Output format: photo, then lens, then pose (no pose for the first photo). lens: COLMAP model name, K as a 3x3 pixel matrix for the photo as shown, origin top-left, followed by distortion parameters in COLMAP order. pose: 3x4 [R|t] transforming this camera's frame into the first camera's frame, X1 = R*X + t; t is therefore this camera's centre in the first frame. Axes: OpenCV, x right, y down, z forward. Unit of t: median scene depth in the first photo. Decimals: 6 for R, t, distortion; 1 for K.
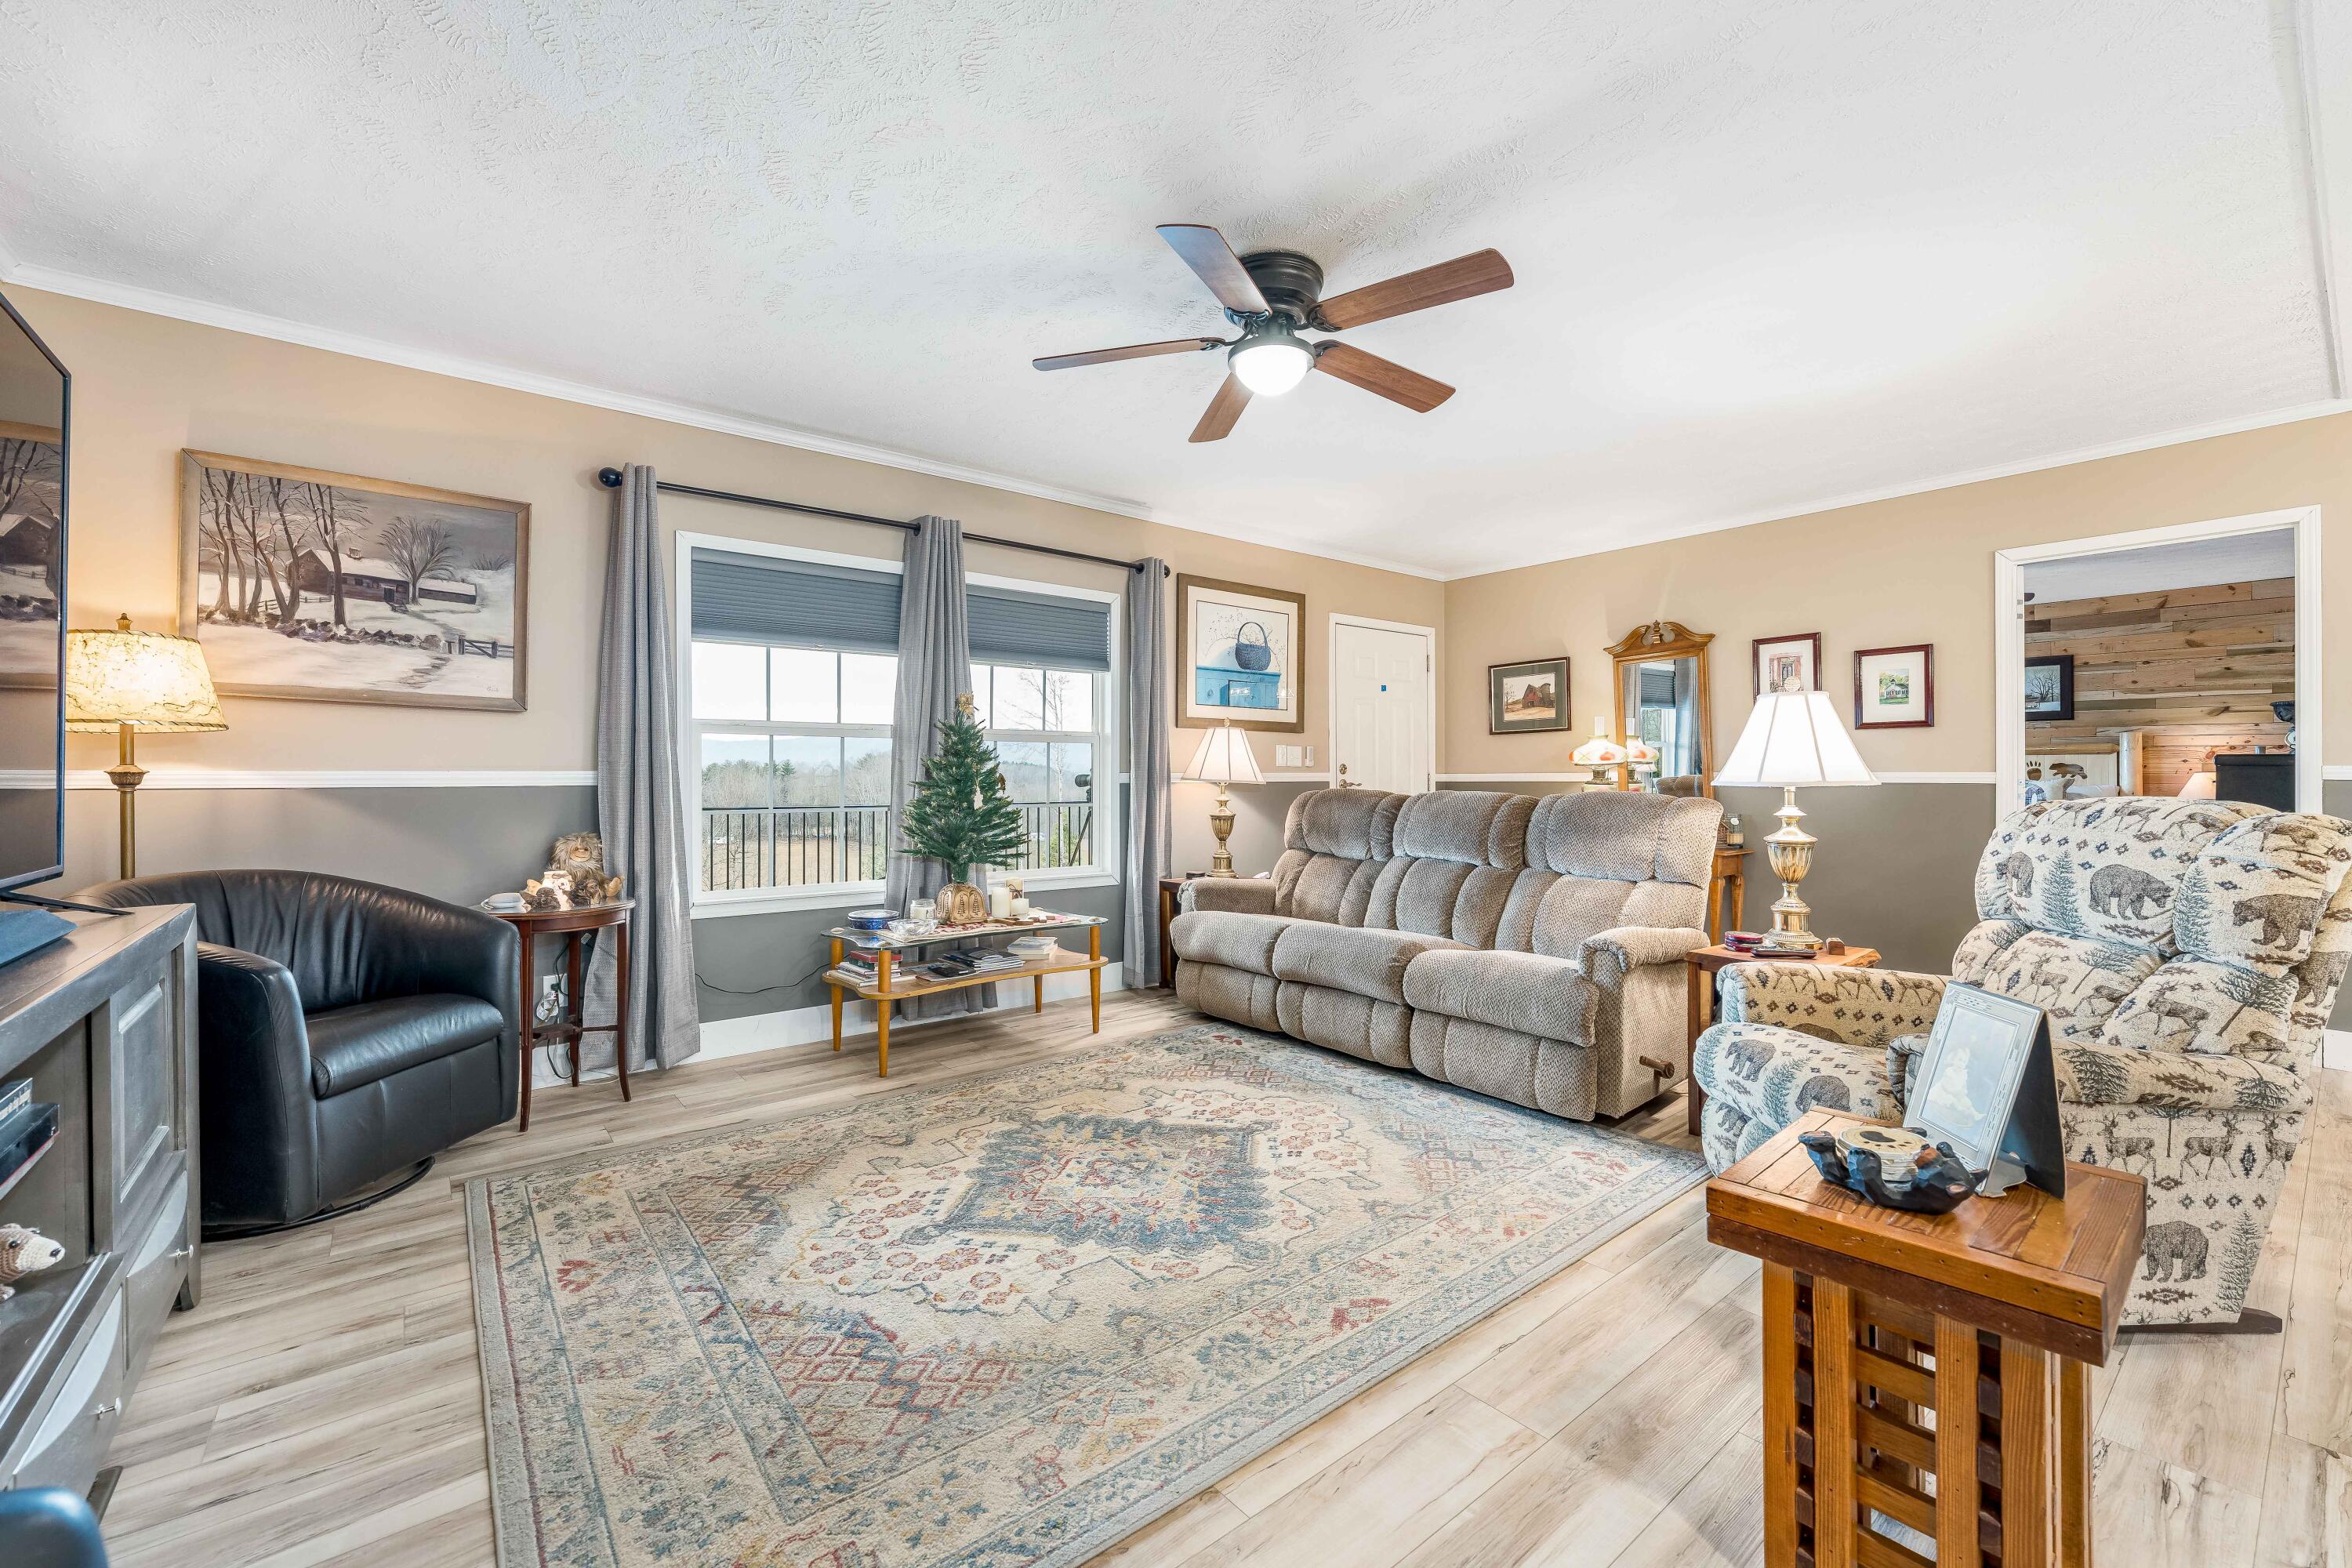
lens RADIAL K [[951.3, 0, 1175.5], [0, 951.3, 776.5], [0, 0, 1]] dist [-0.001242, -0.000175]
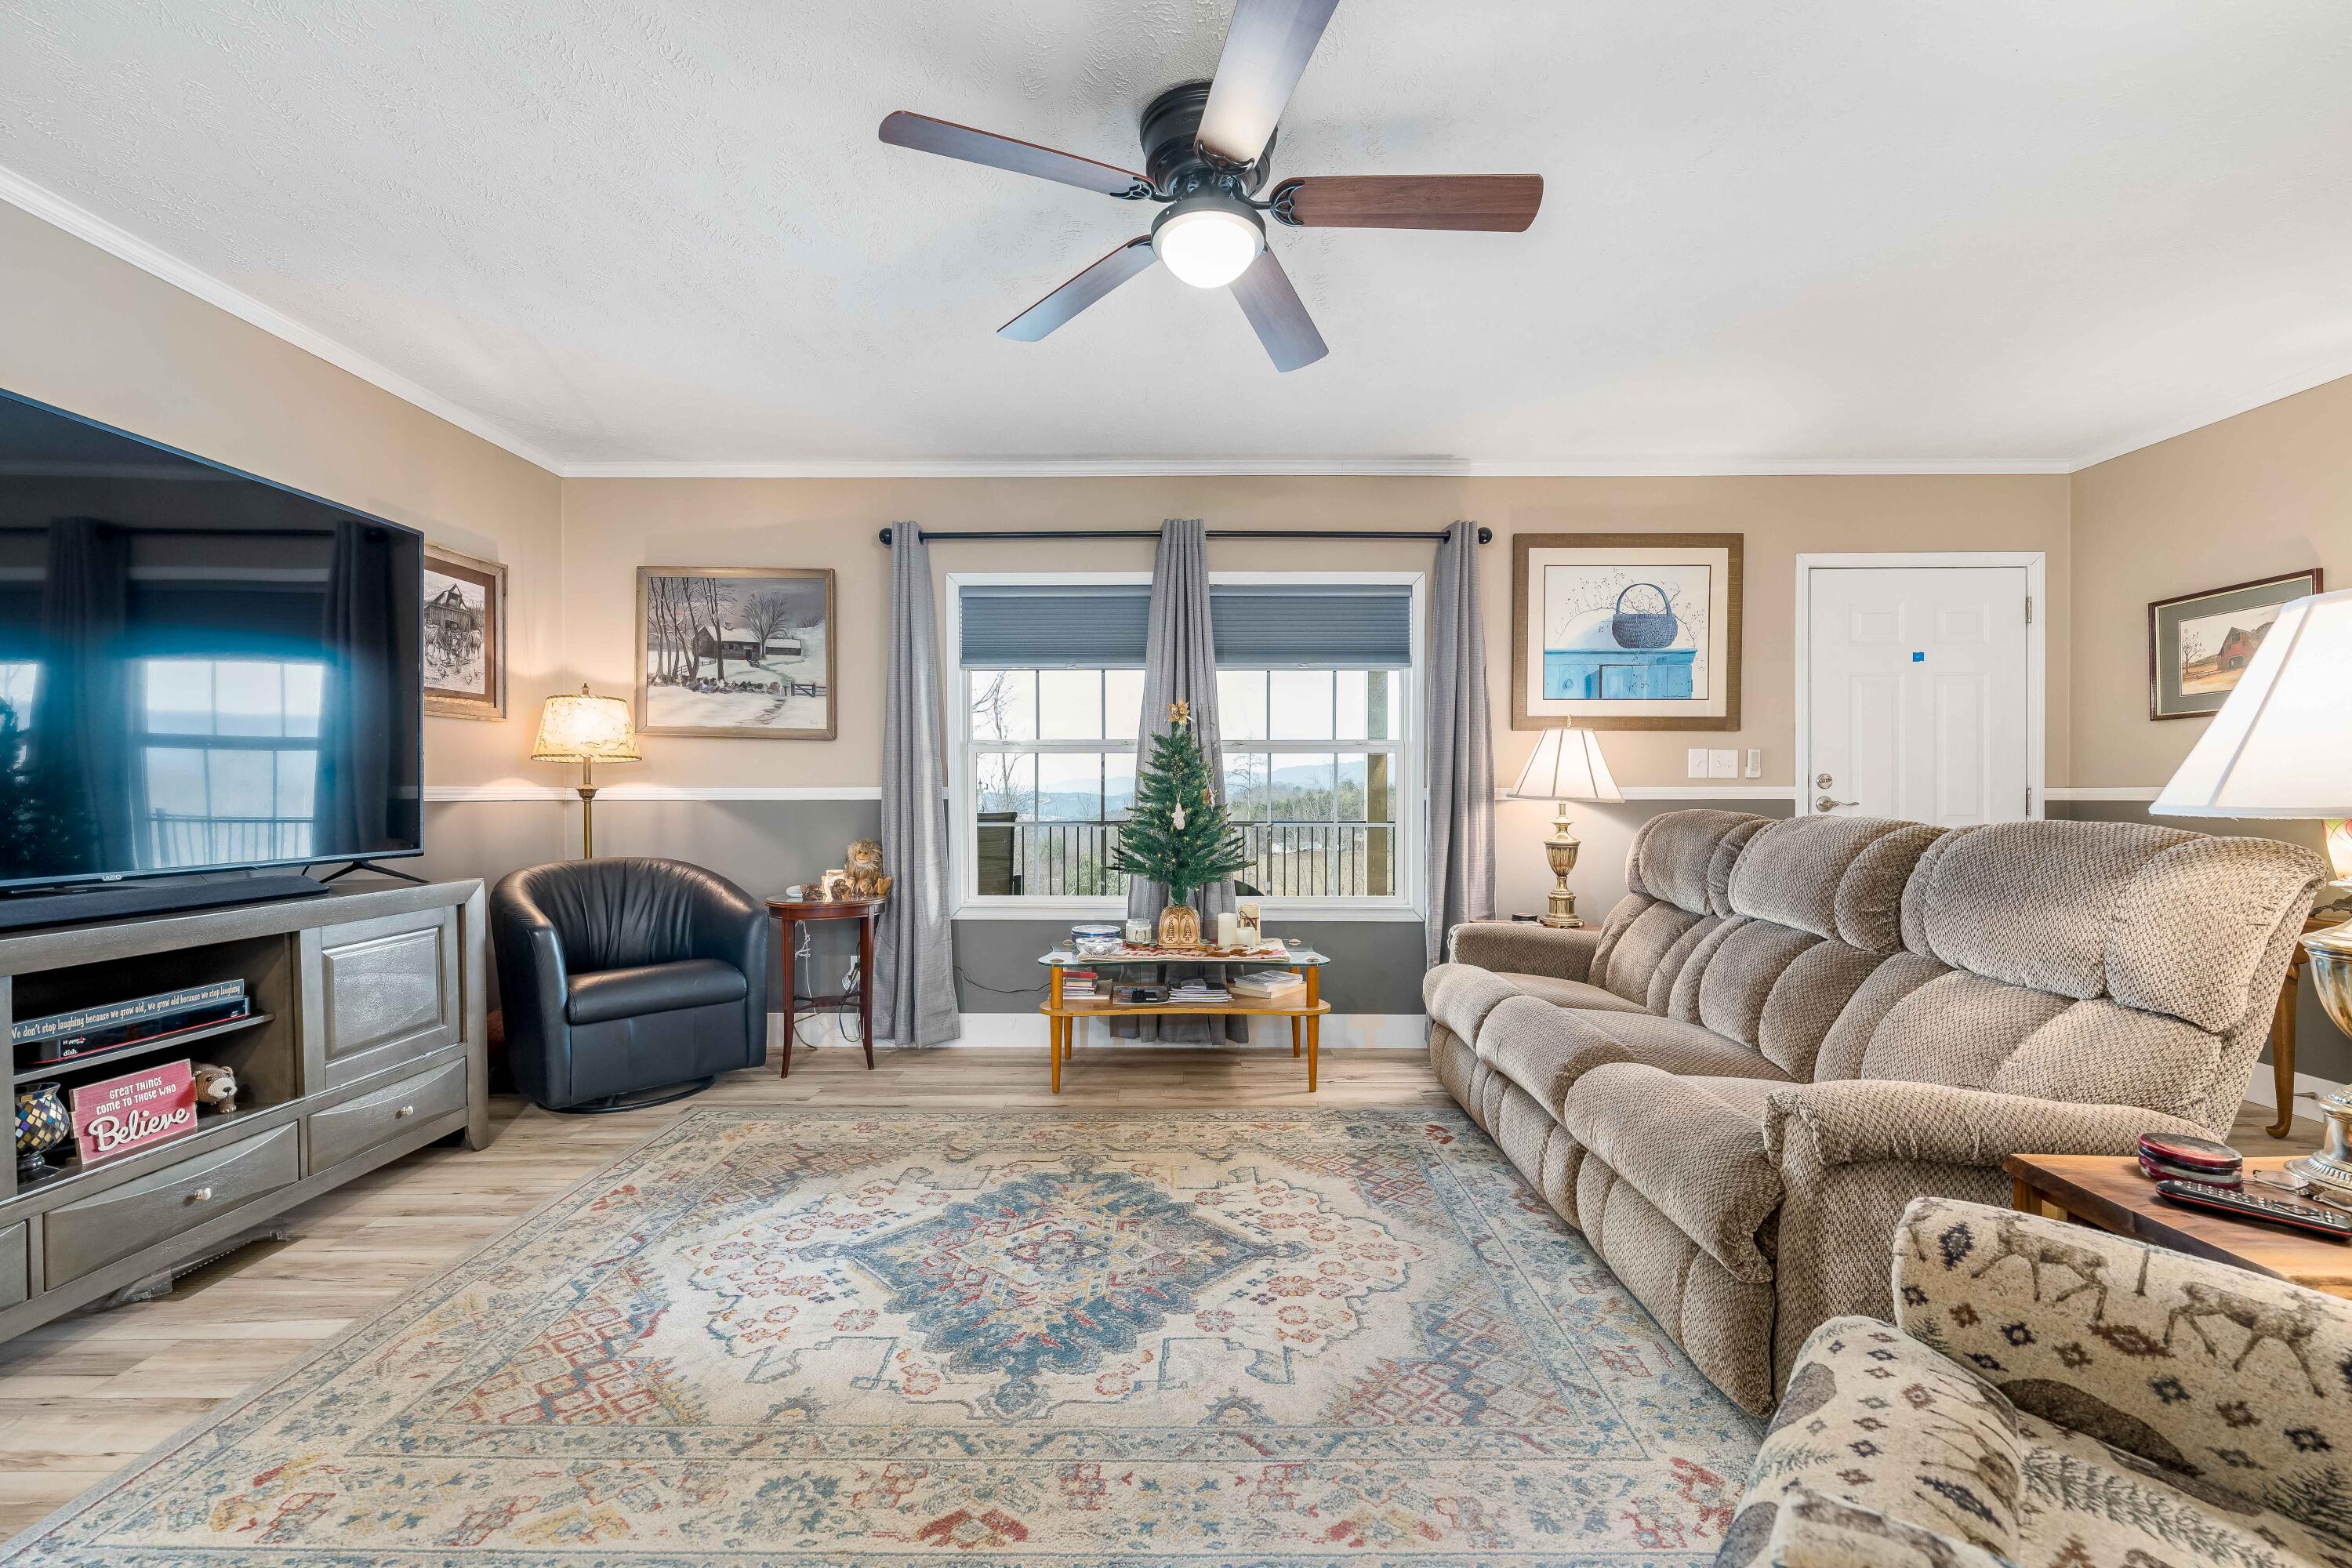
lens RADIAL K [[968.0, 0, 1182.9], [0, 968.0, 802.6], [0, 0, 1]] dist [-0.001241, -0.000175]
pose [[0.778315, 0.007490, -0.627830, 0.476146], [-0.000192, 0.999932, 0.011692, -0.001078], [0.627875, -0.008979, 0.778263, 0.323770]]
